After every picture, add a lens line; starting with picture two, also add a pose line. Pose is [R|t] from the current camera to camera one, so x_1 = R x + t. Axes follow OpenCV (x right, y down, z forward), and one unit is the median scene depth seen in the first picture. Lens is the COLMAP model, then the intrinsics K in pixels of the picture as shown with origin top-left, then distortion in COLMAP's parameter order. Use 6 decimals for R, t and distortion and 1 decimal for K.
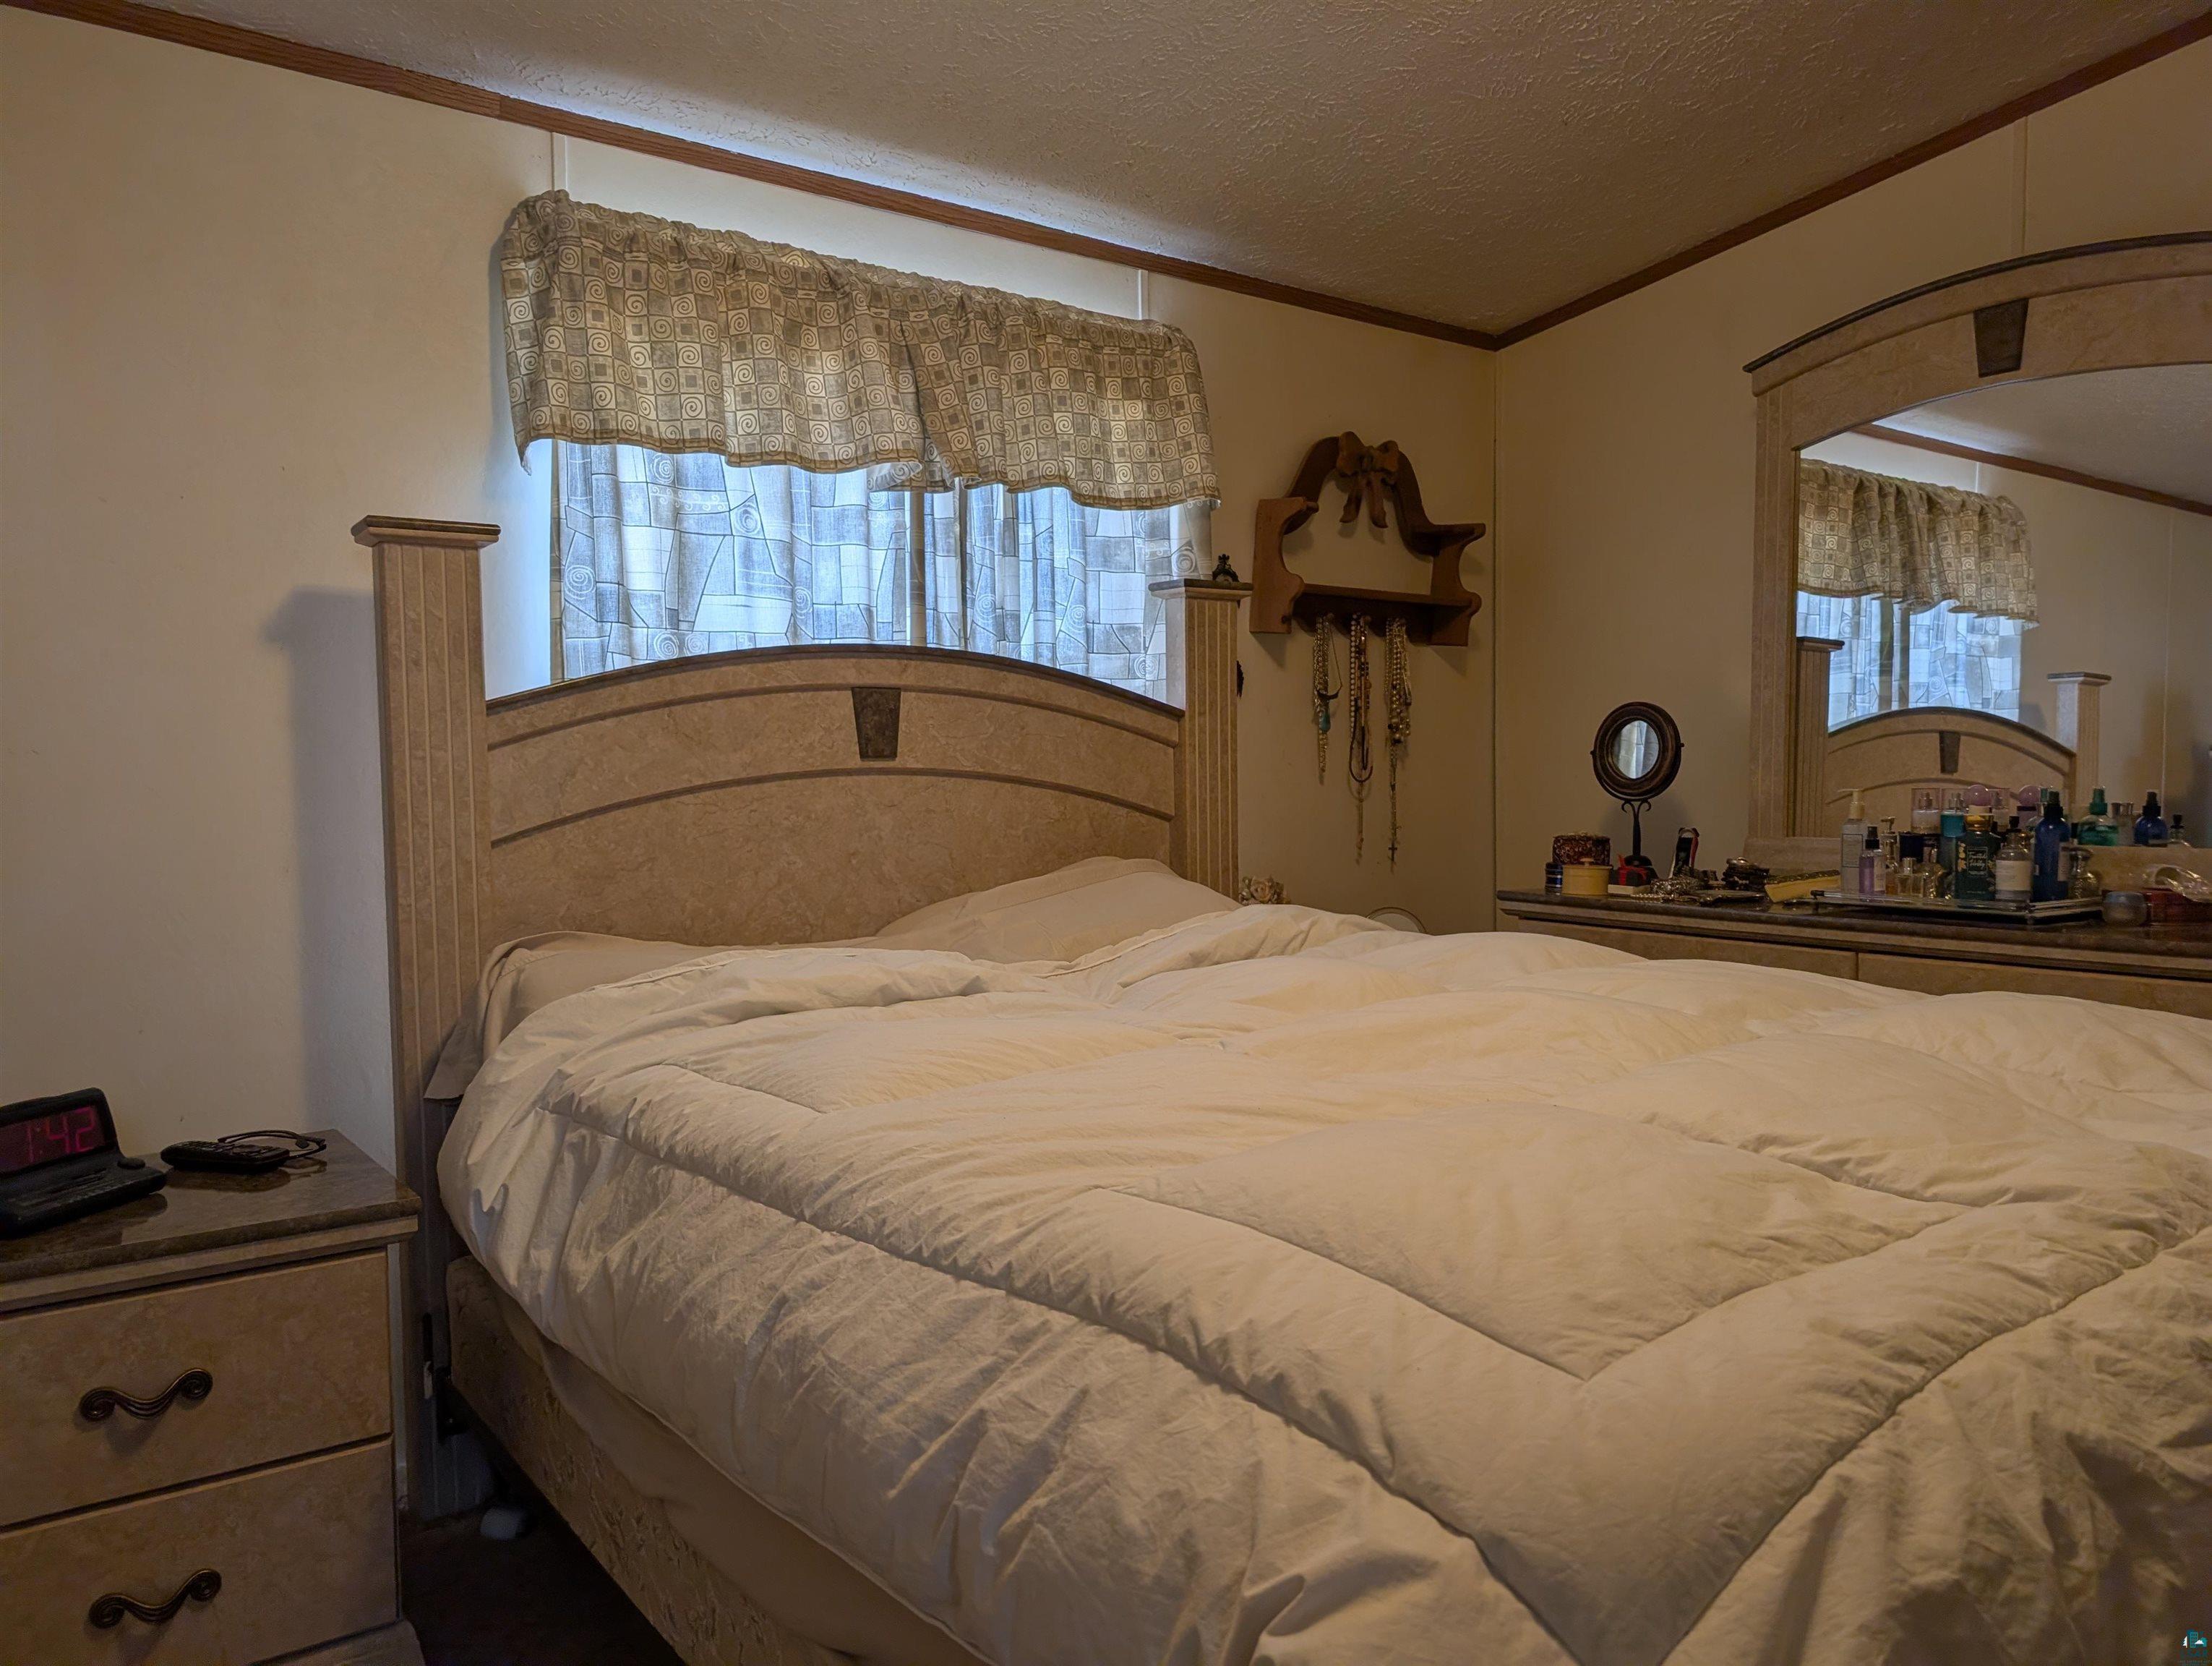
lens RADIAL K [[1645.4, 0, 1109.2], [0, 1645.4, 878.7], [0, 0, 1]] dist [0.093938, -0.142955]
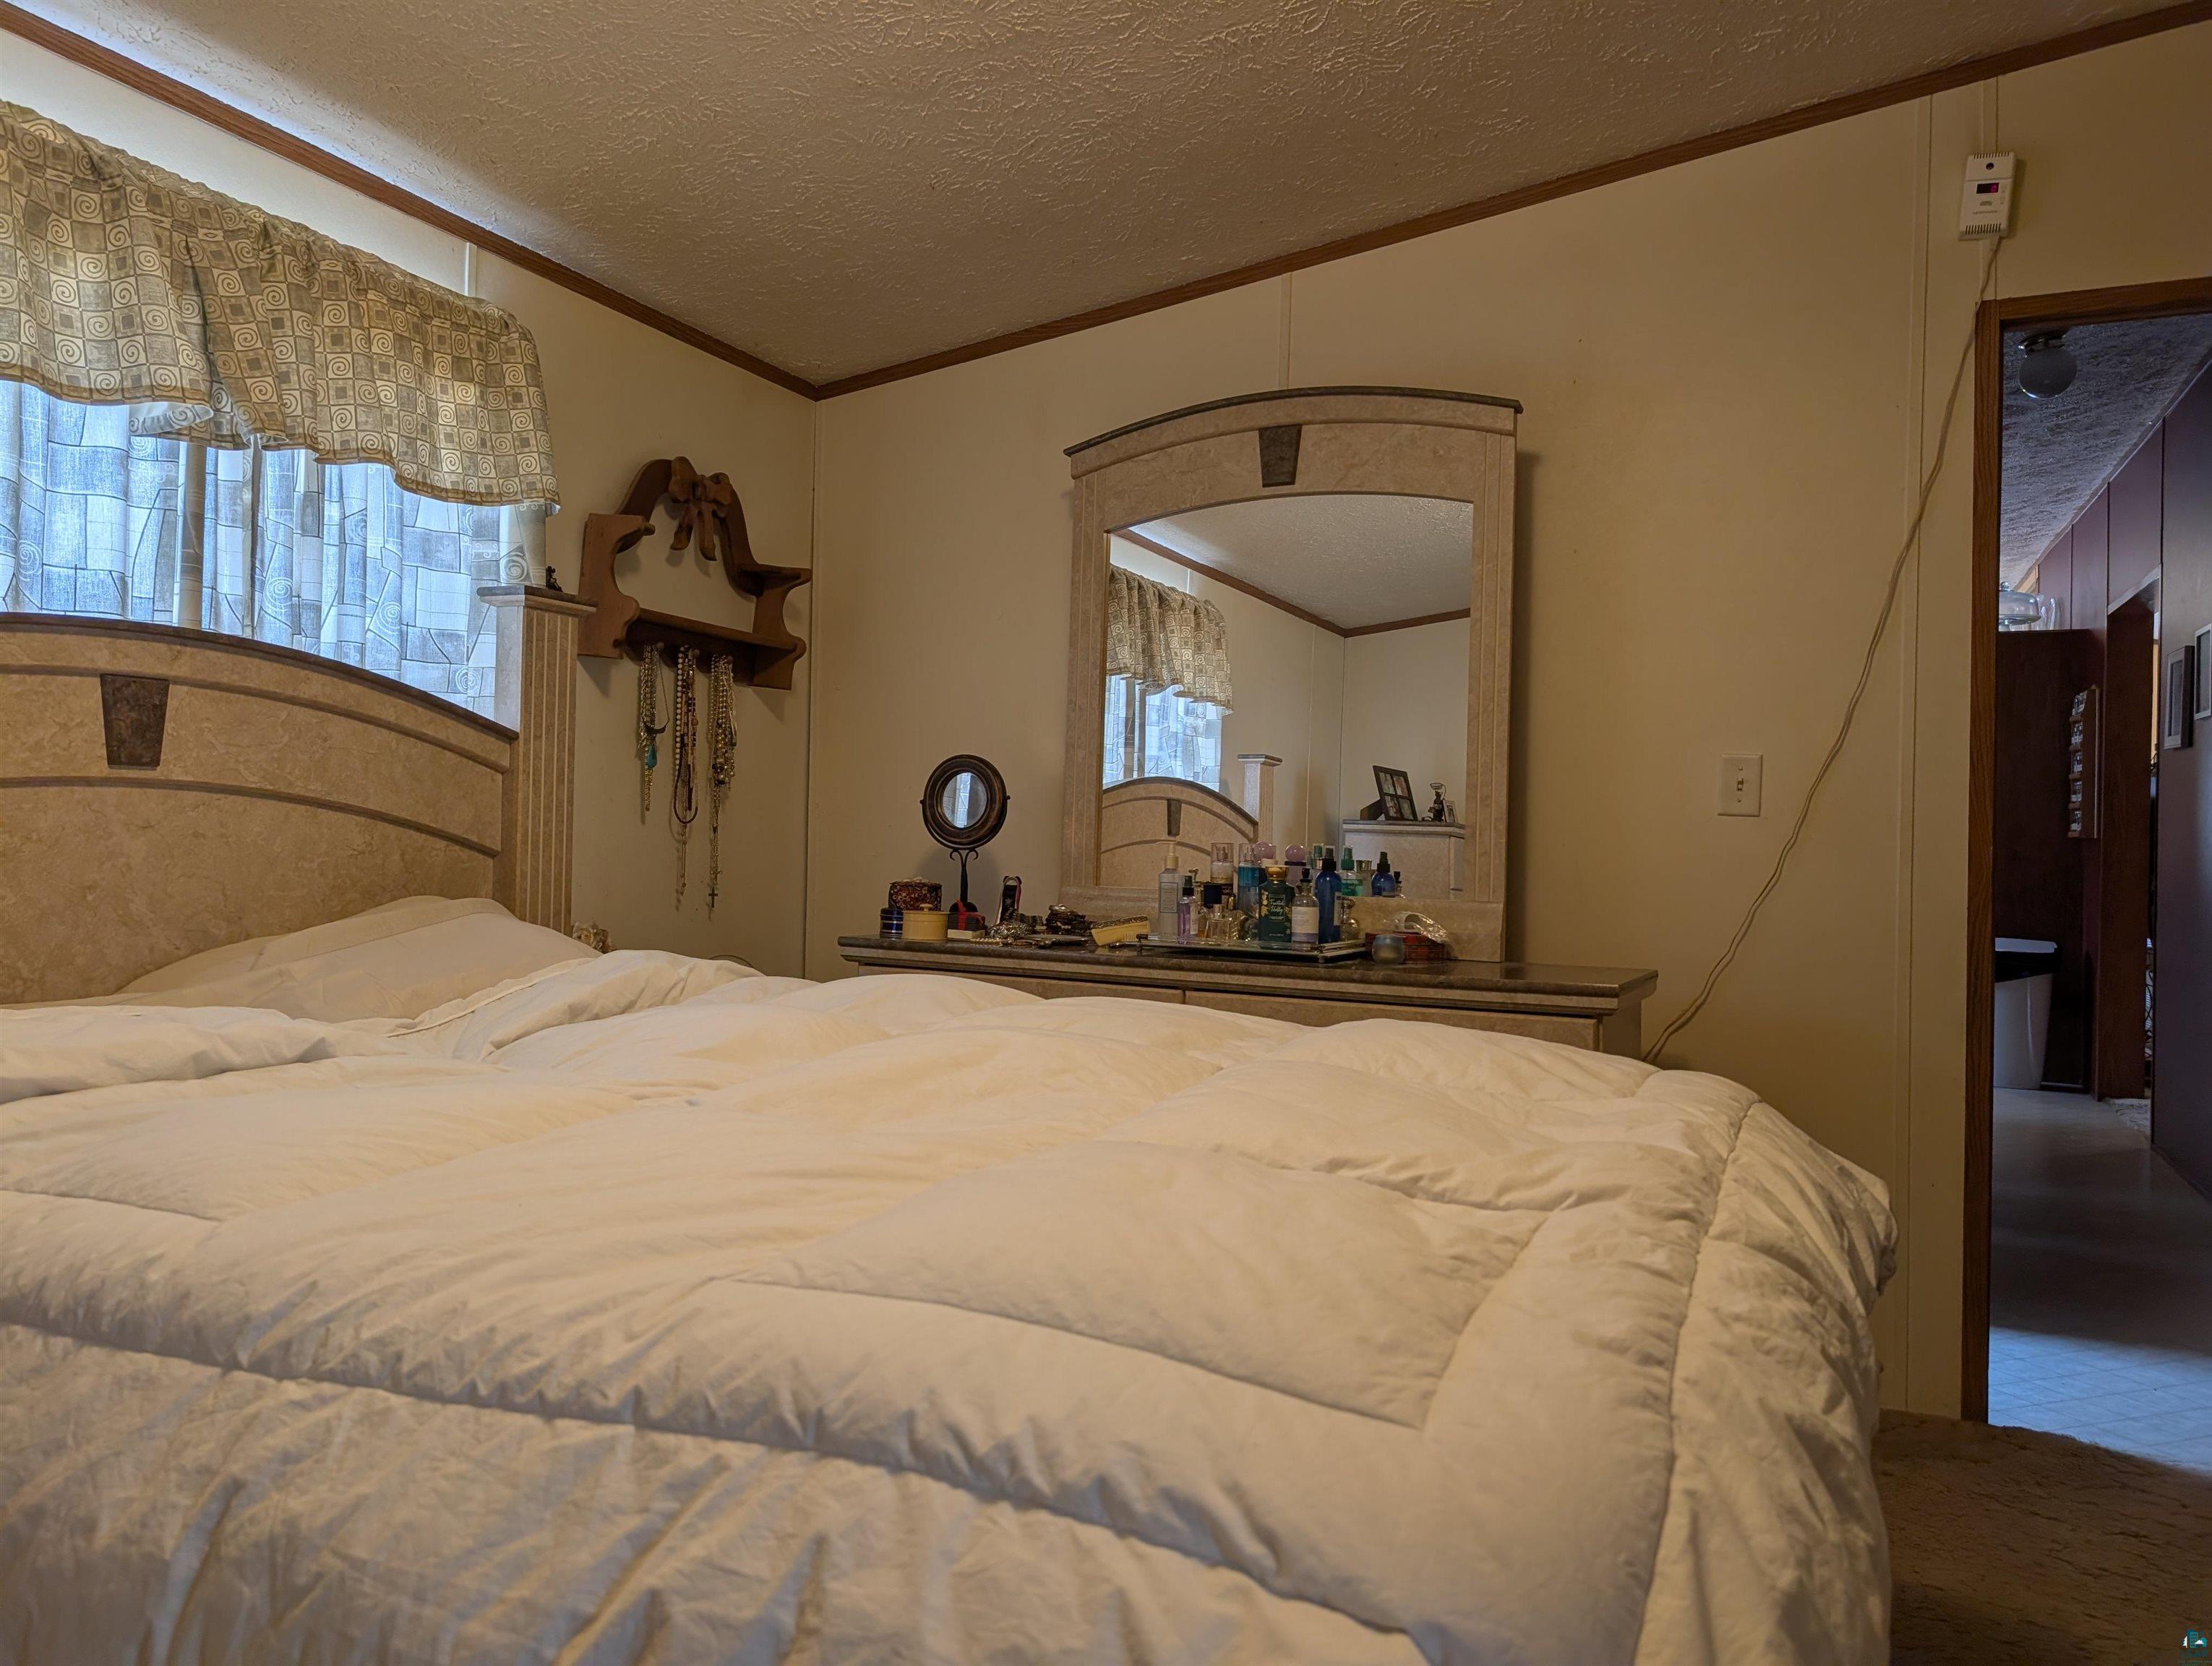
lens RADIAL K [[1621.7, 0, 1106.0], [0, 1621.7, 833.0], [0, 0, 1]] dist [0.030818, -0.007541]
pose [[0.877338, 0.030598, 0.478896, -0.105913], [0.000524, 0.997903, -0.064719, 0.009858], [-0.479872, 0.057031, 0.875483, 0.092344]]
